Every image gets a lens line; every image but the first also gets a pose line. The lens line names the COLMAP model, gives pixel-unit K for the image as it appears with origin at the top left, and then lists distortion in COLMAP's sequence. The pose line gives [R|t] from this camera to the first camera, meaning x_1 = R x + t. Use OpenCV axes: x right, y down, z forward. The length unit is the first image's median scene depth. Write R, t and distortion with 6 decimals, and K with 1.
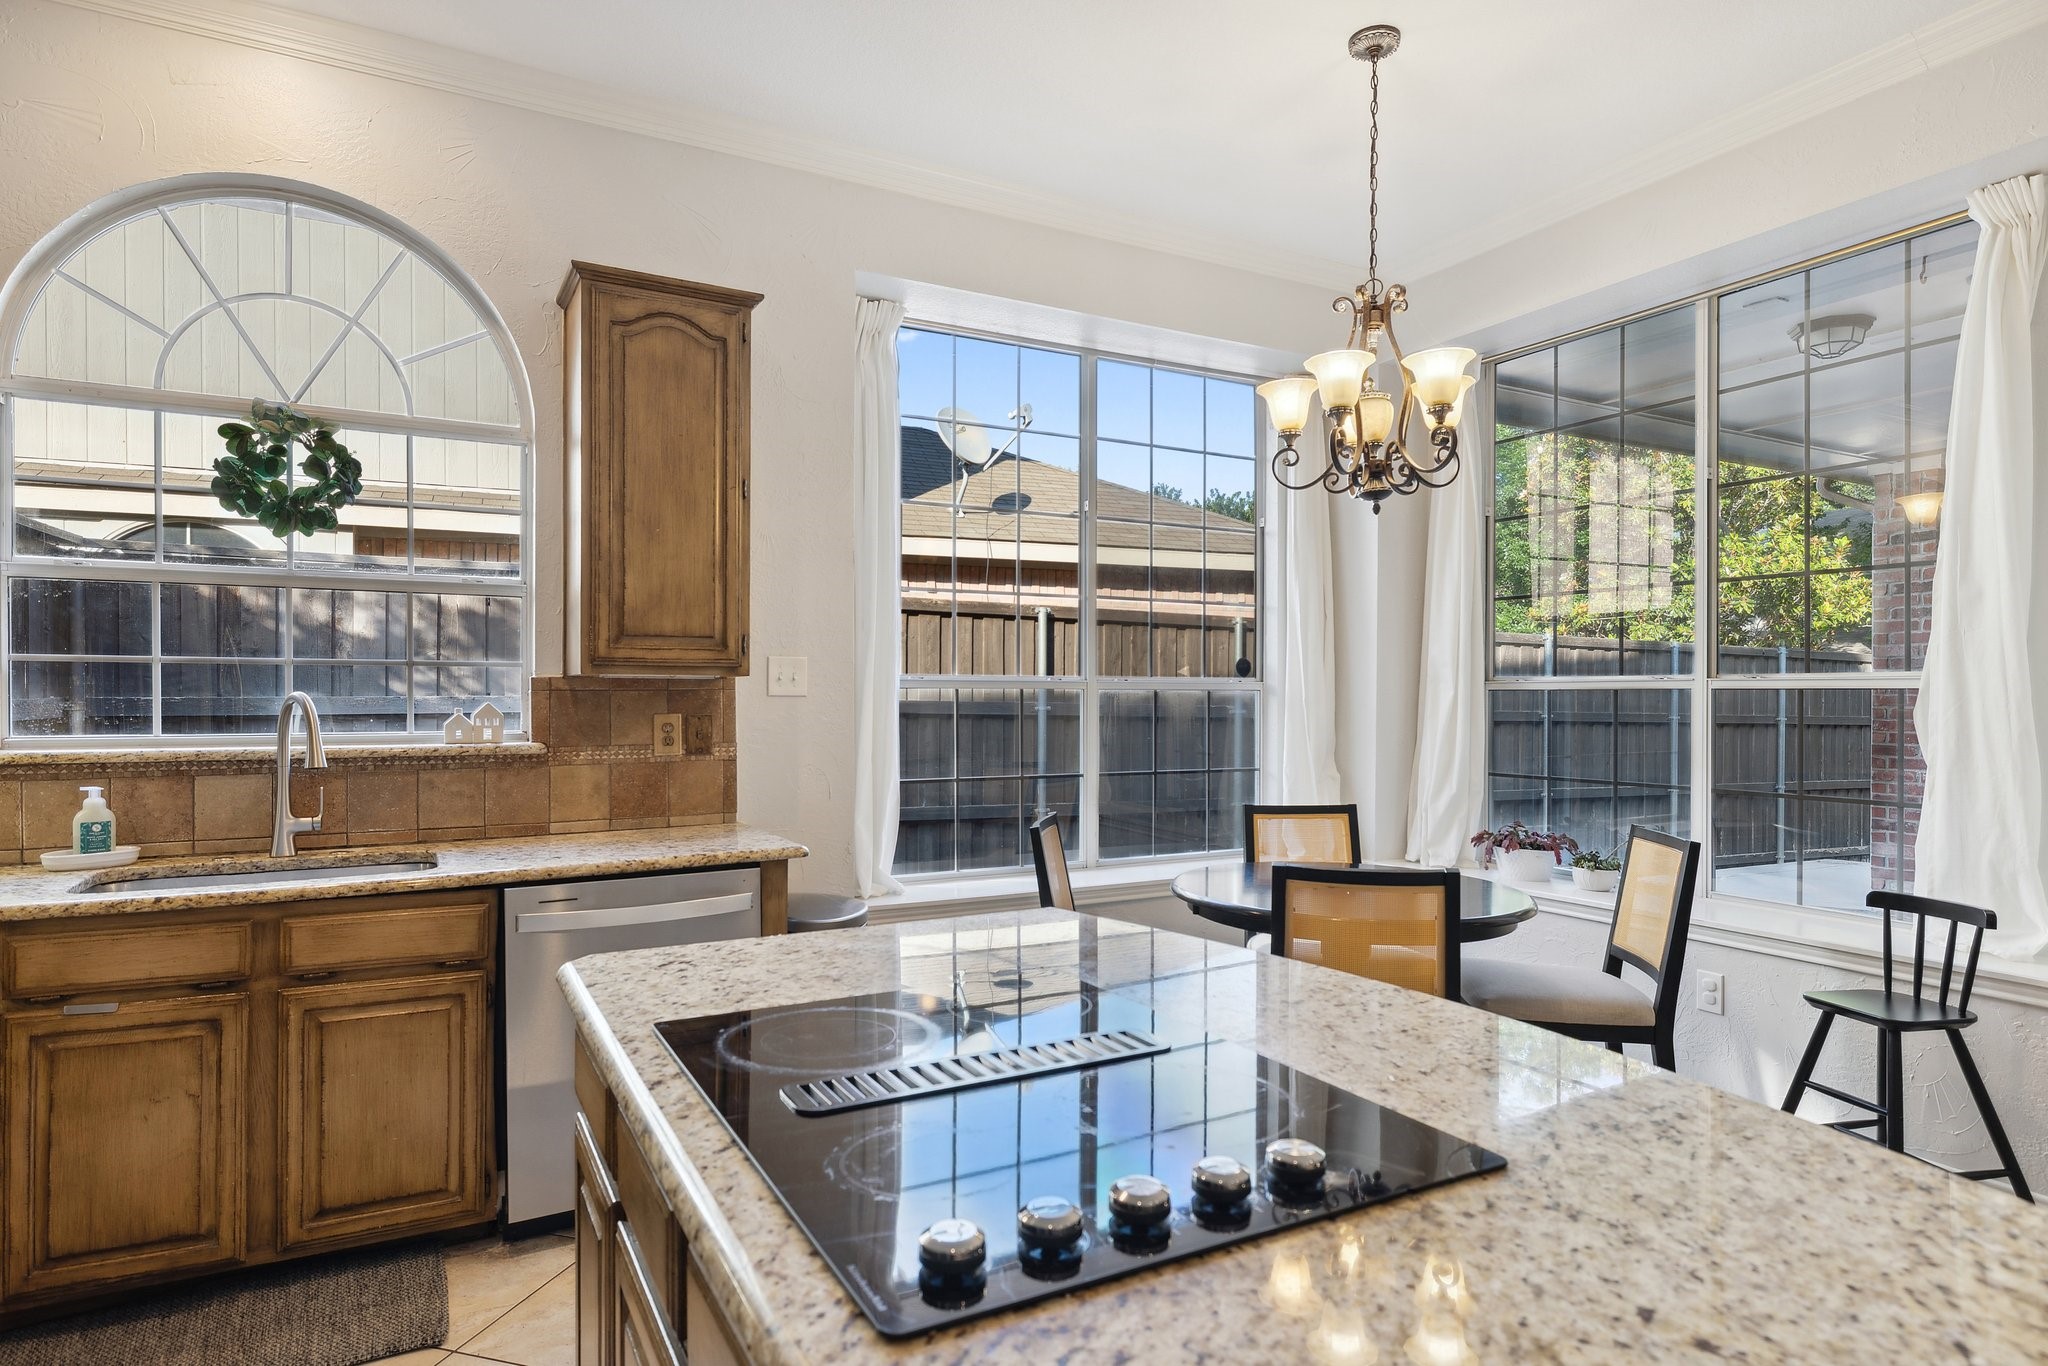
lens RADIAL K [[1130.2, 0, 1016.4], [0, 1130.2, 696.3], [0, 0, 1]] dist [0.006352, -0.000502]
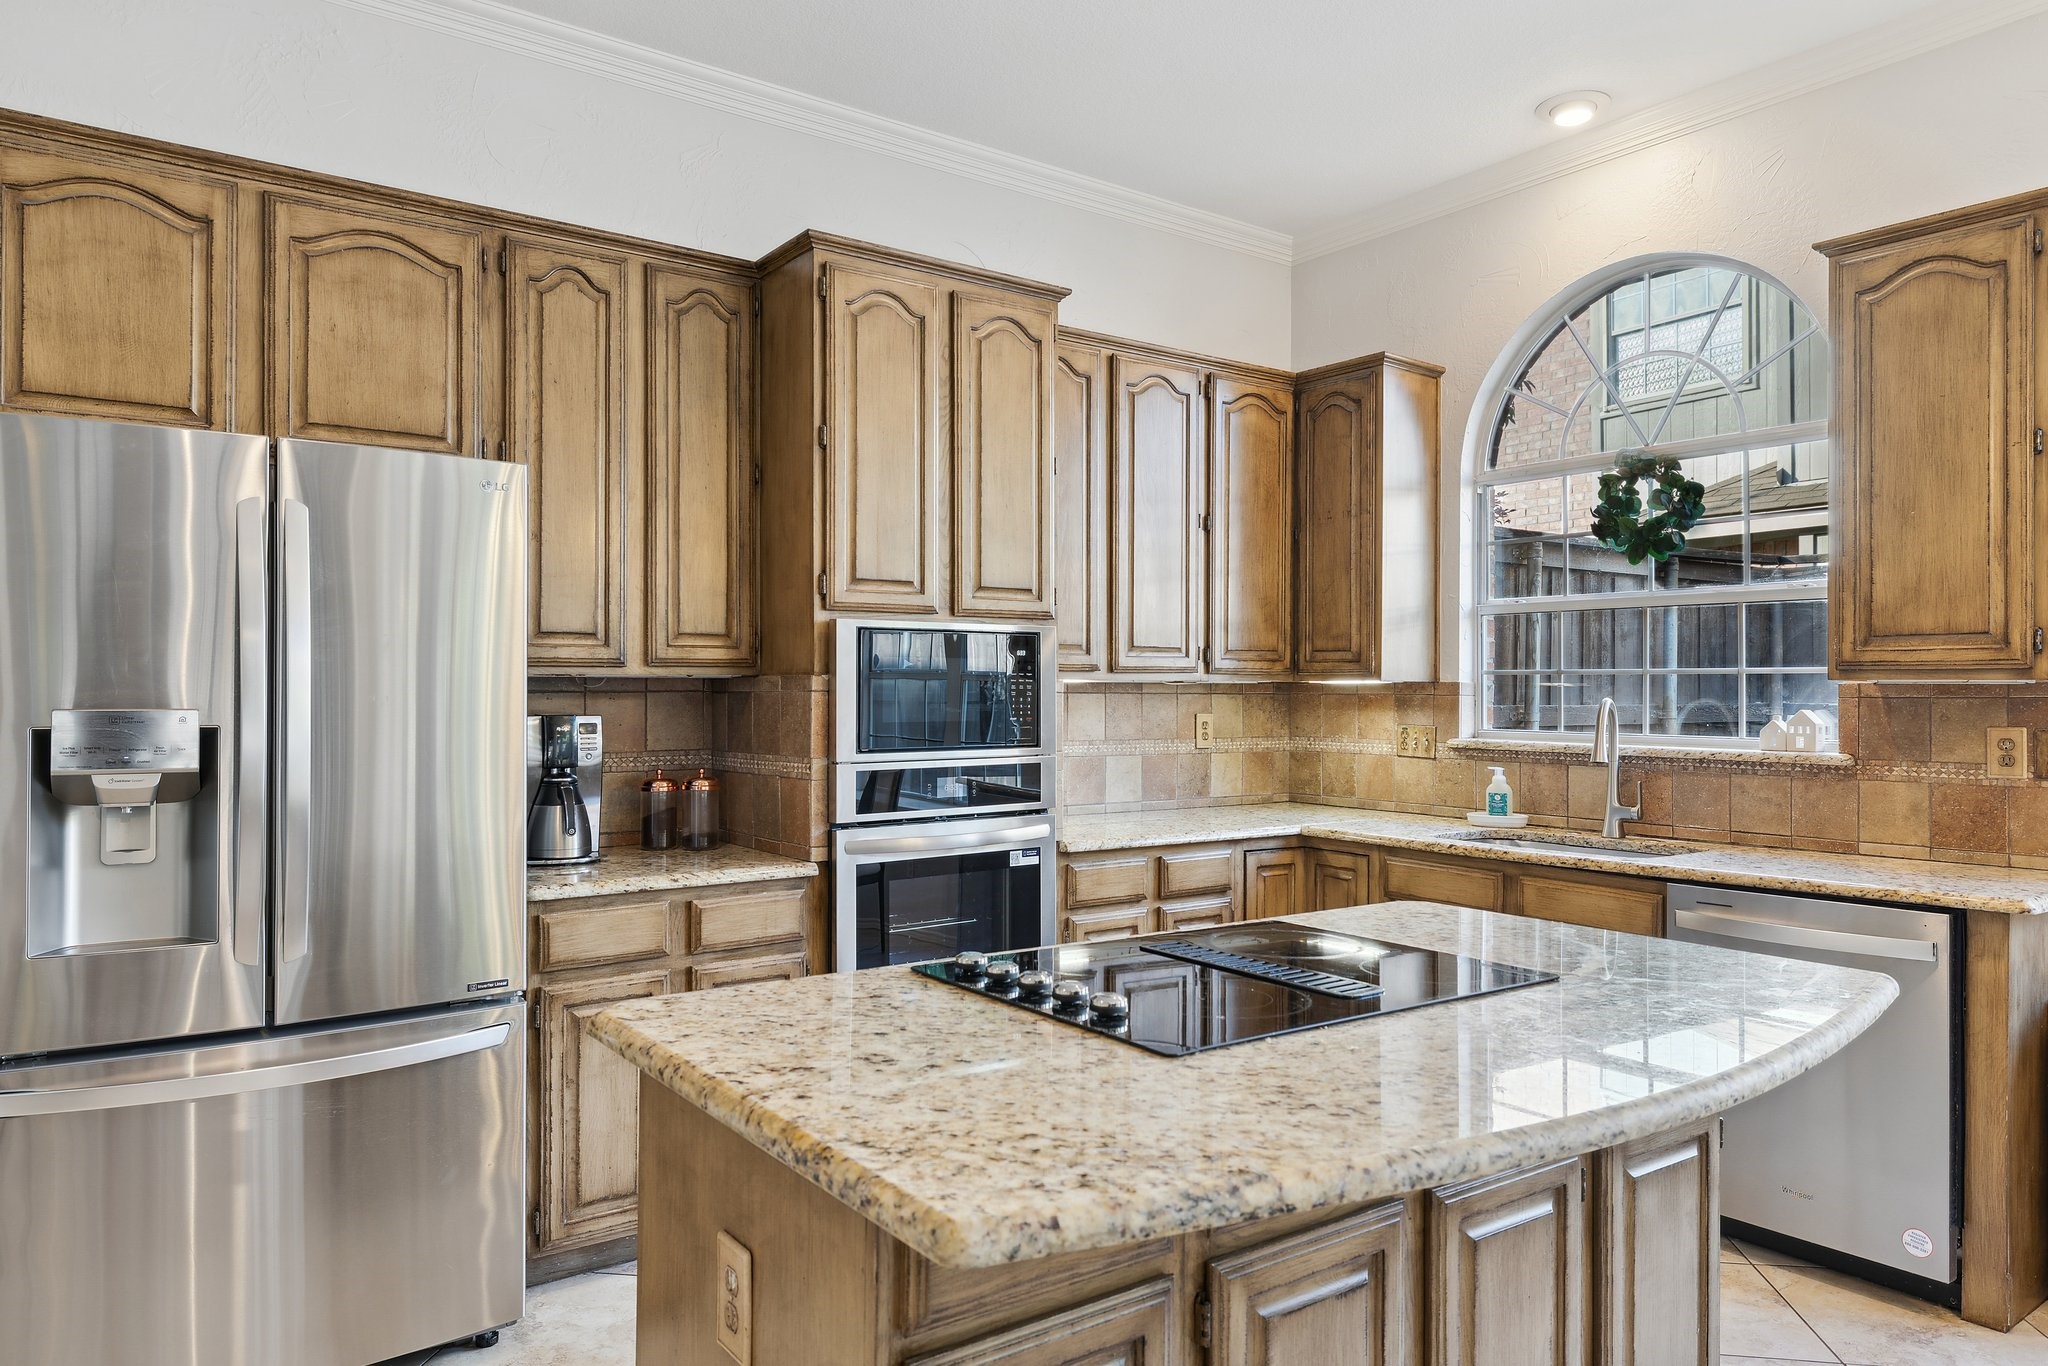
lens RADIAL K [[1311.5, 0, 1021.2], [0, 1311.5, 684.8], [0, 0, 1]] dist [0.006273, -0.000339]
pose [[0.139434, -0.006790, -0.990208, 0.586261], [-0.008084, 0.999935, -0.007995, -0.001824], [0.990198, 0.009120, 0.139370, 0.186625]]
